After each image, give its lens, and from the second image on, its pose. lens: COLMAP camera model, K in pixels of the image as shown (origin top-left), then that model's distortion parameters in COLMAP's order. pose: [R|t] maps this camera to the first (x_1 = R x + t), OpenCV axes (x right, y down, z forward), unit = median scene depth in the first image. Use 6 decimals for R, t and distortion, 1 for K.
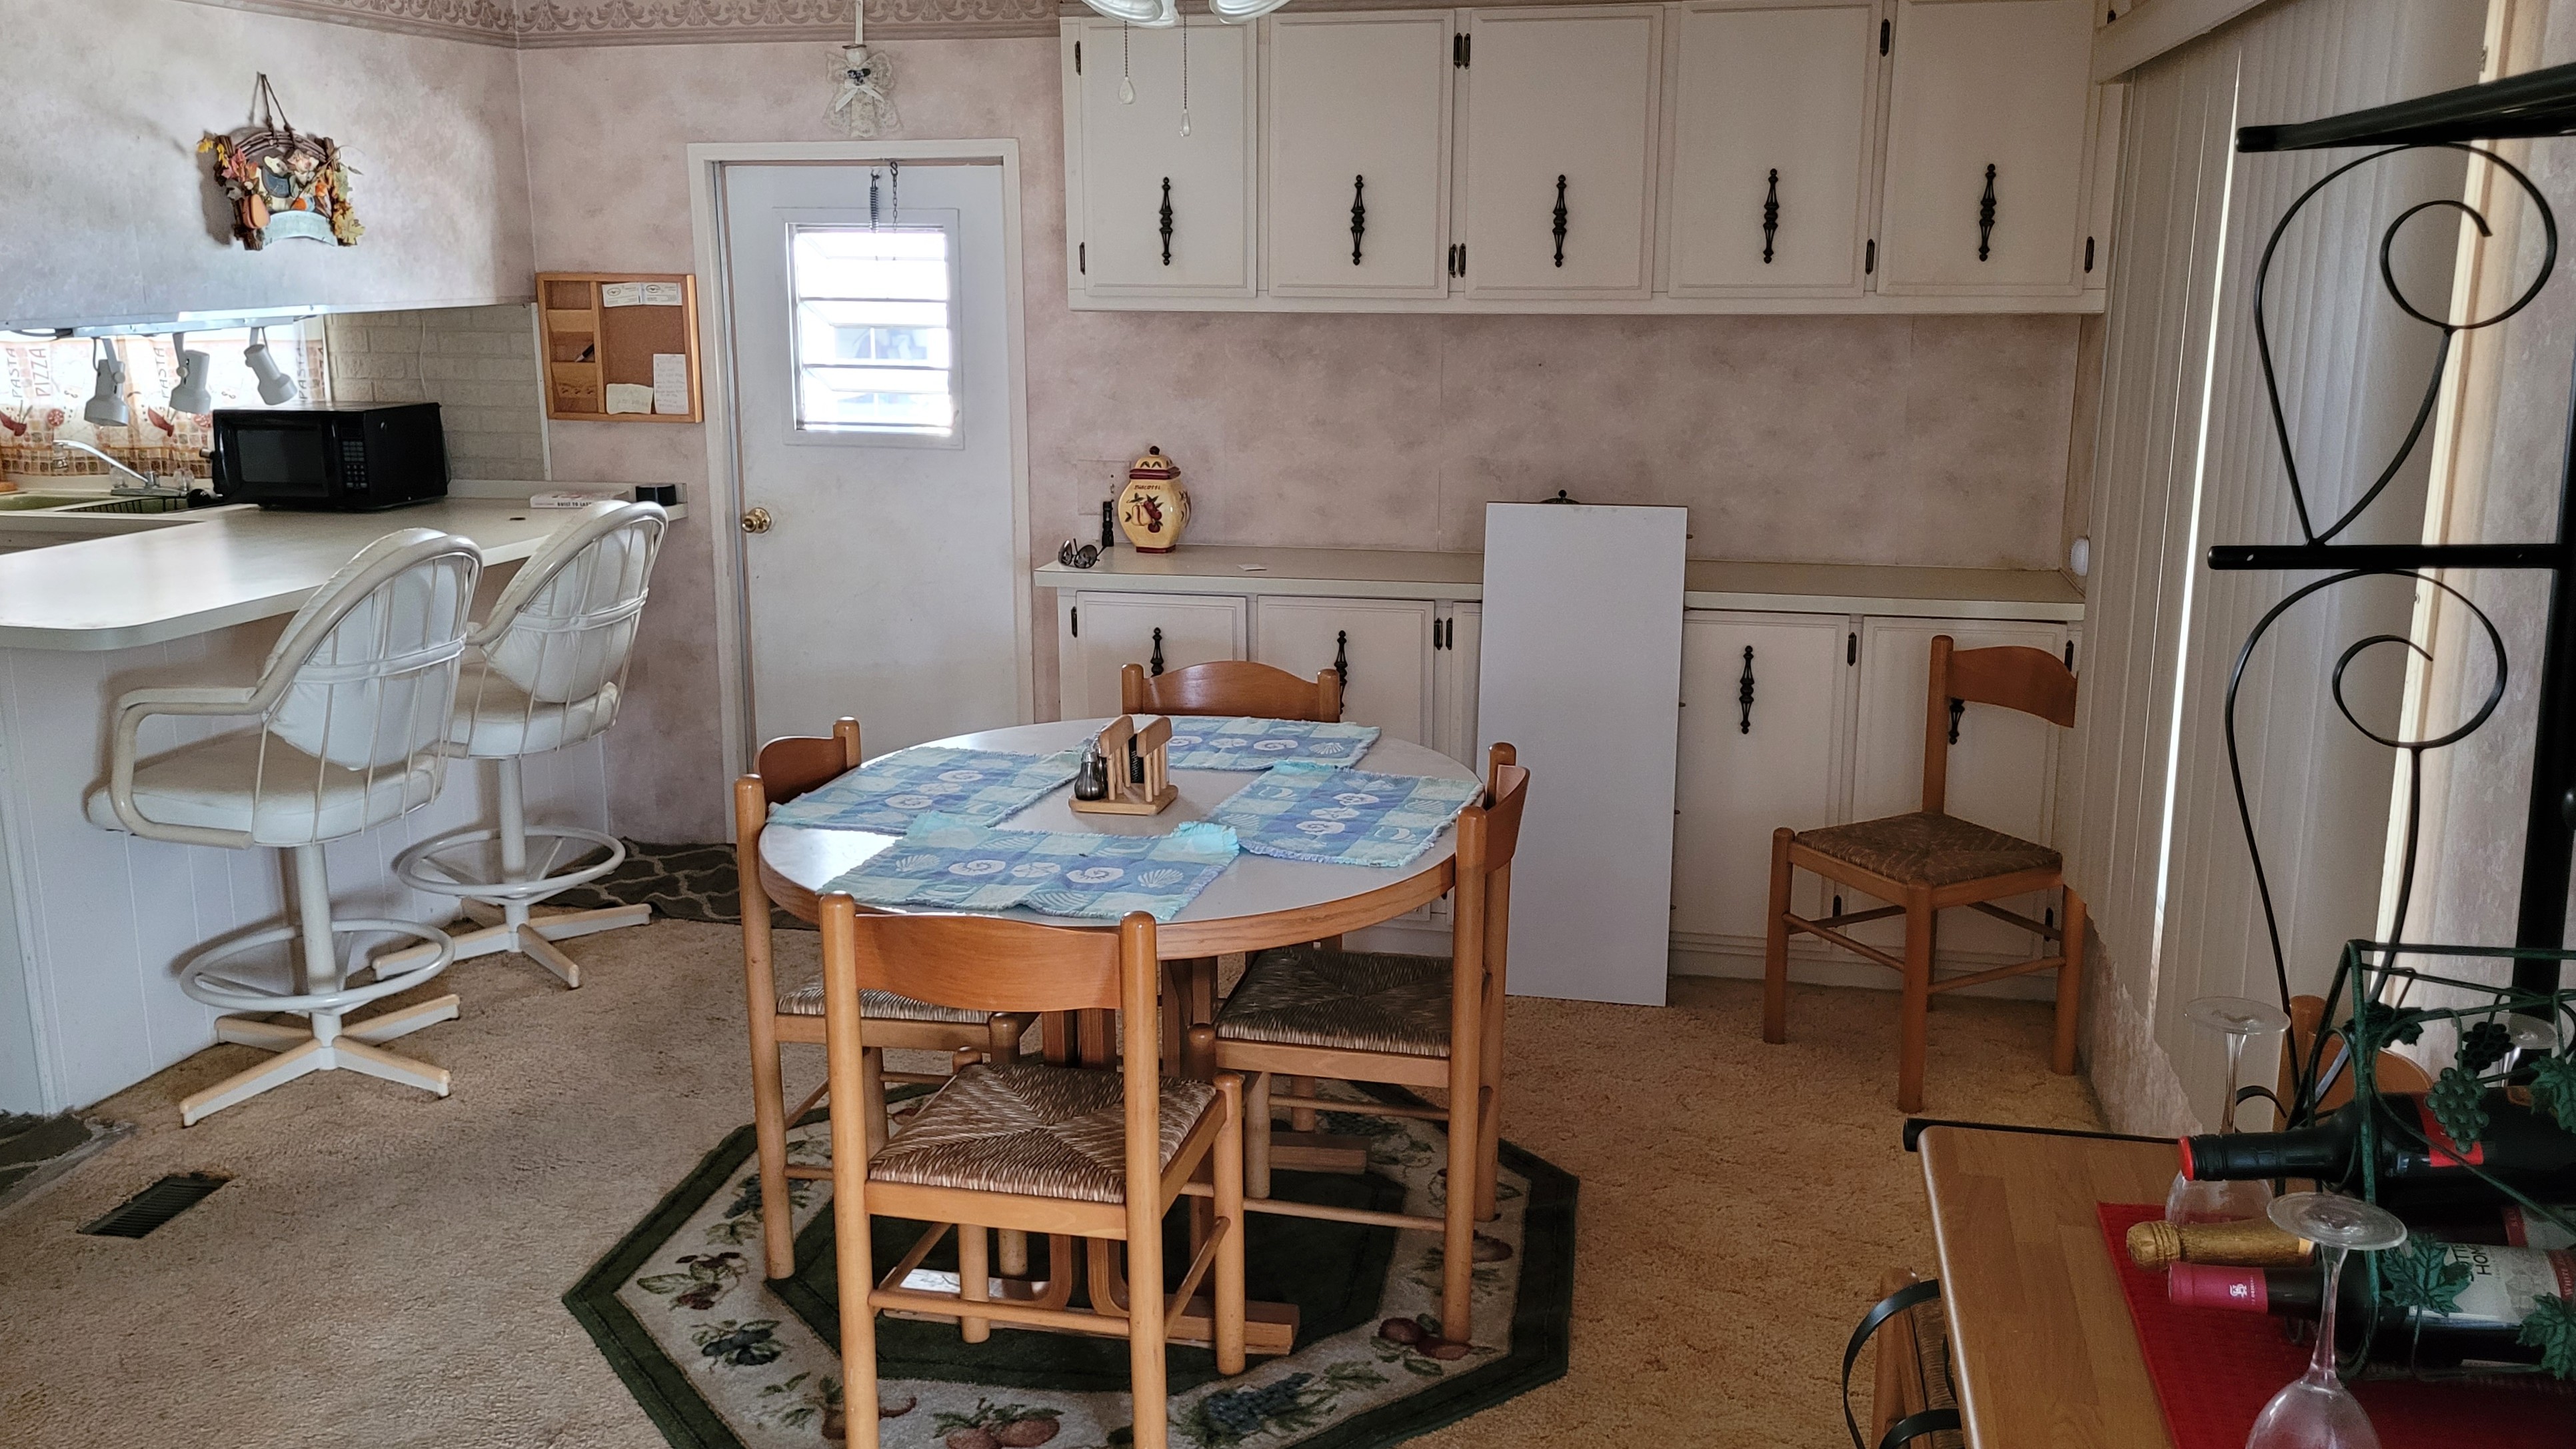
lens RADIAL K [[2050.5, 0, 1298.2], [0, 2050.5, 714.5], [0, 0, 1]] dist [0.063061, -0.028061]
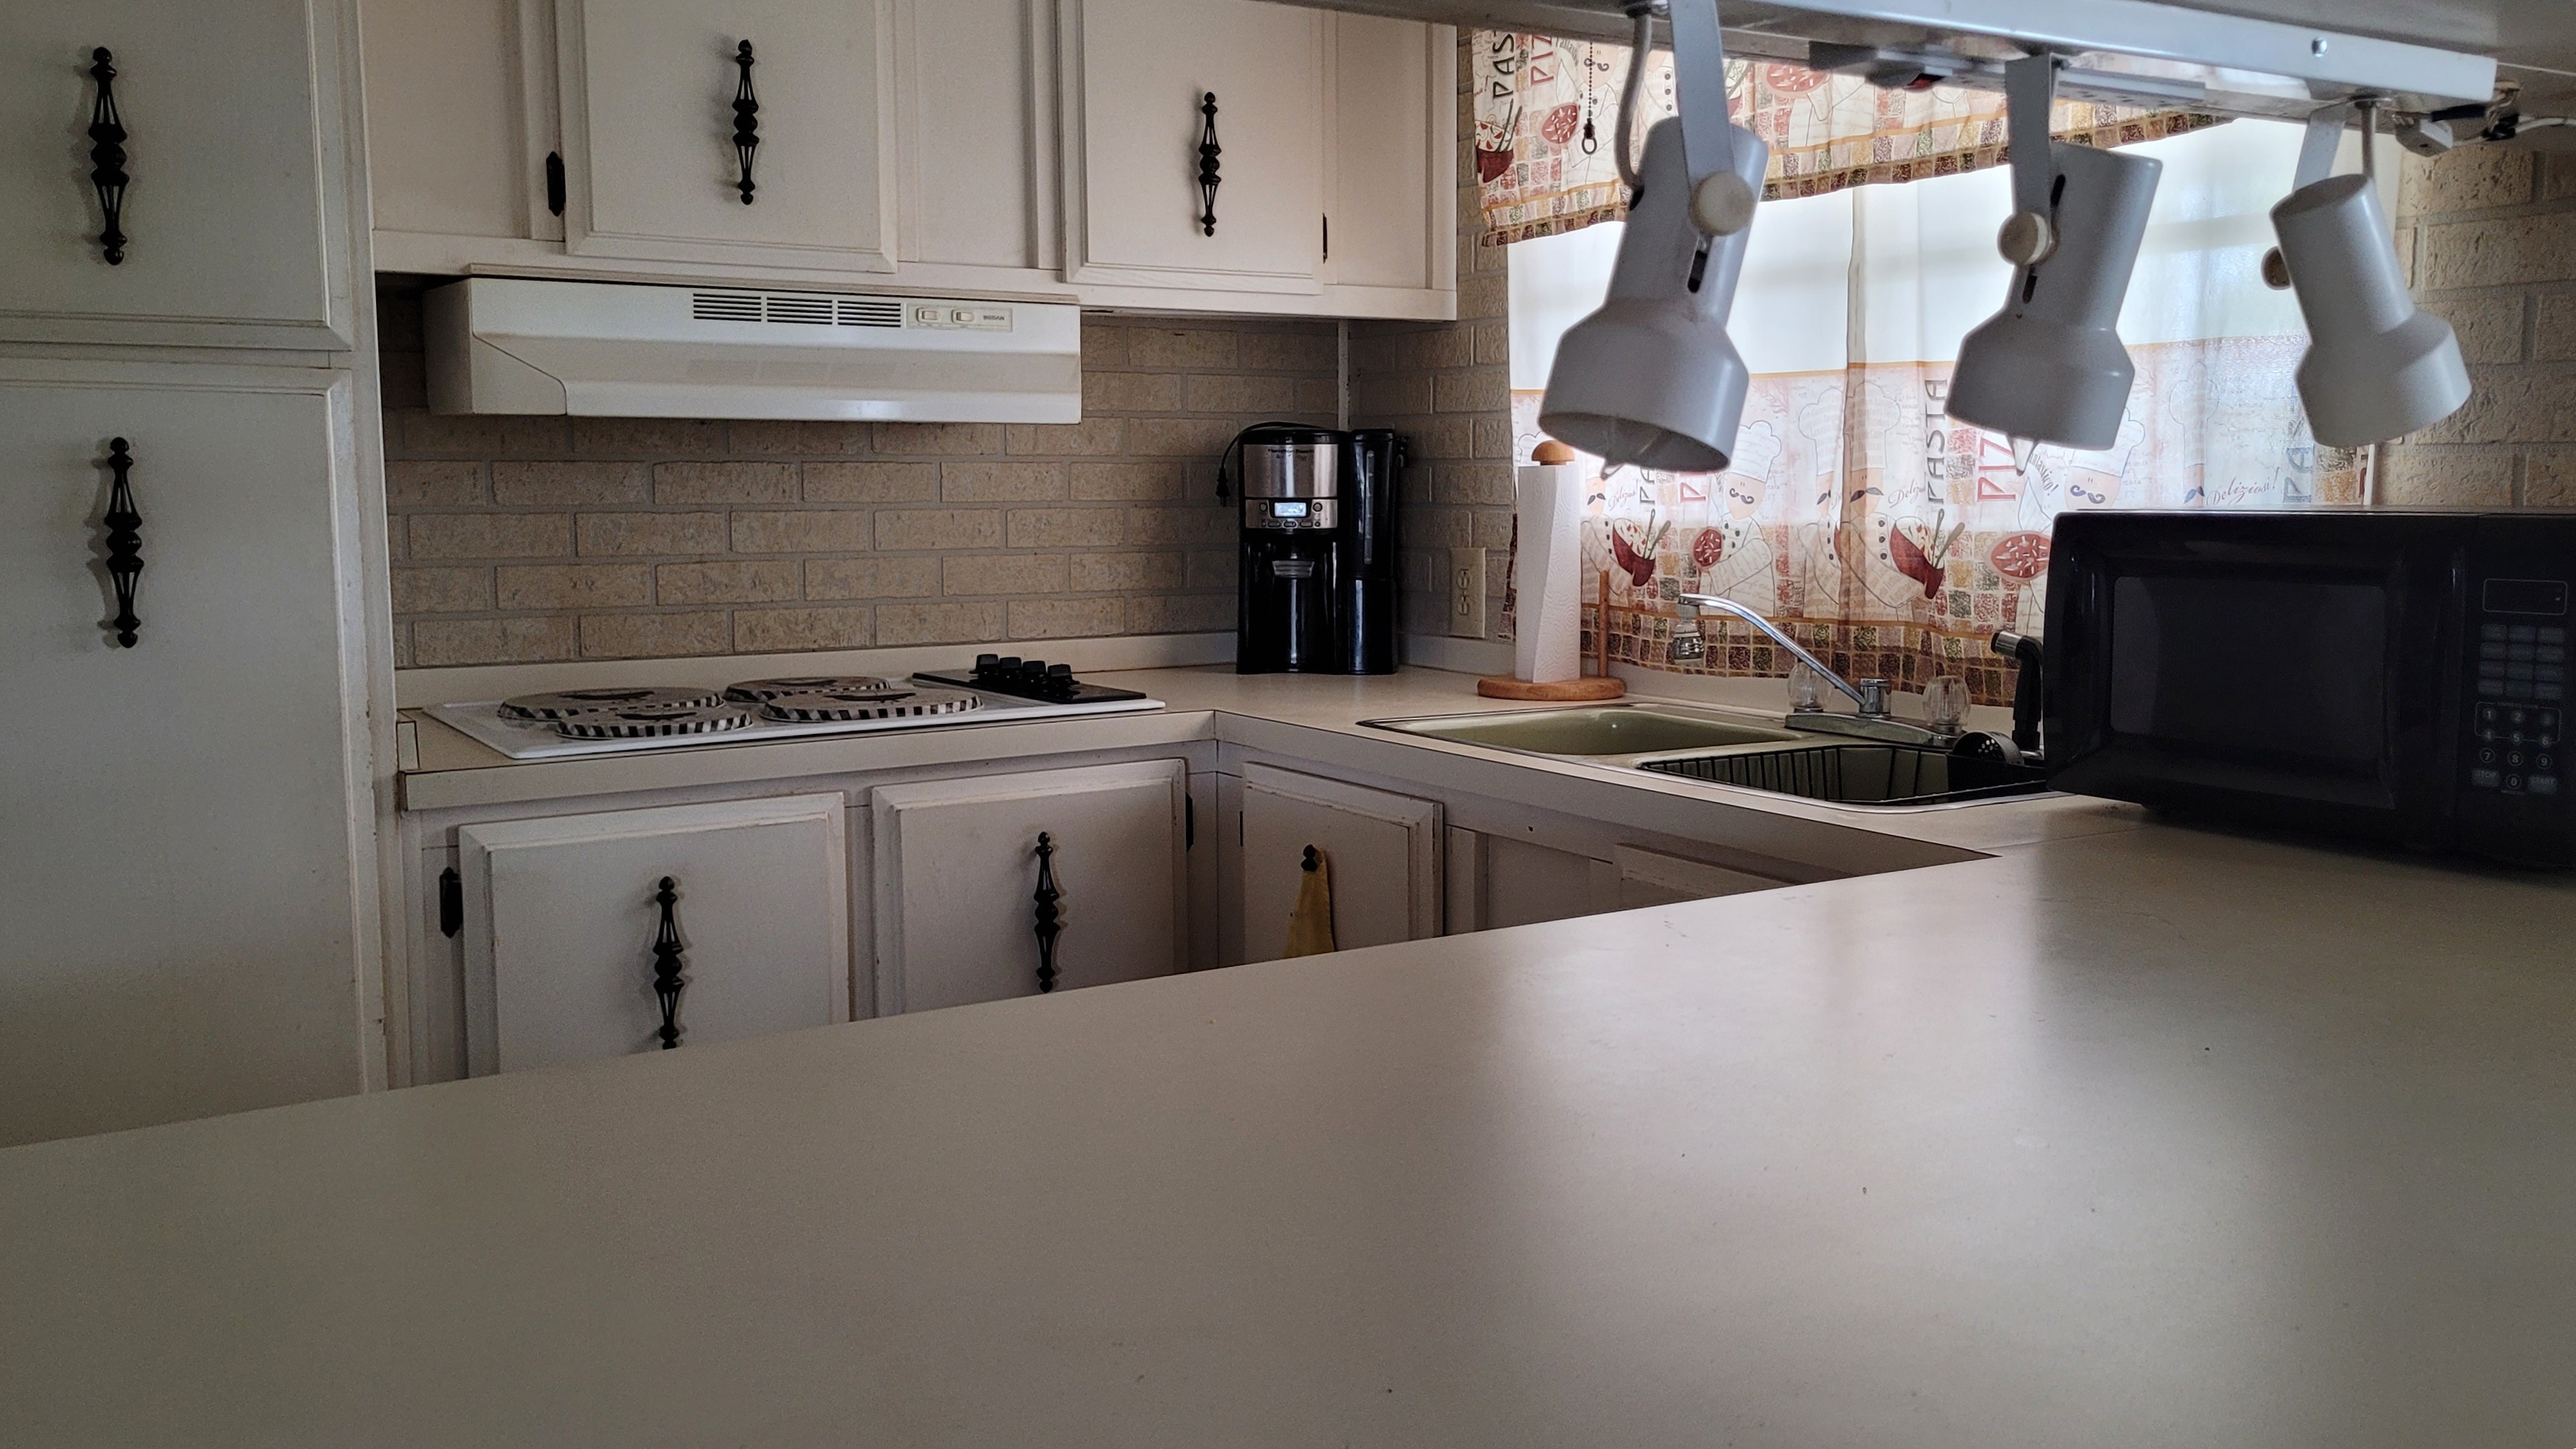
lens RADIAL K [[2050.3, 0, 1294.1], [0, 2050.3, 720.5], [0, 0, 1]] dist [0.063061, -0.028061]
pose [[0.704300, 0.086121, -0.704660, -0.345116], [-0.150539, 0.988158, -0.029693, -0.079336], [0.693758, 0.126991, 0.708924, 0.635404]]
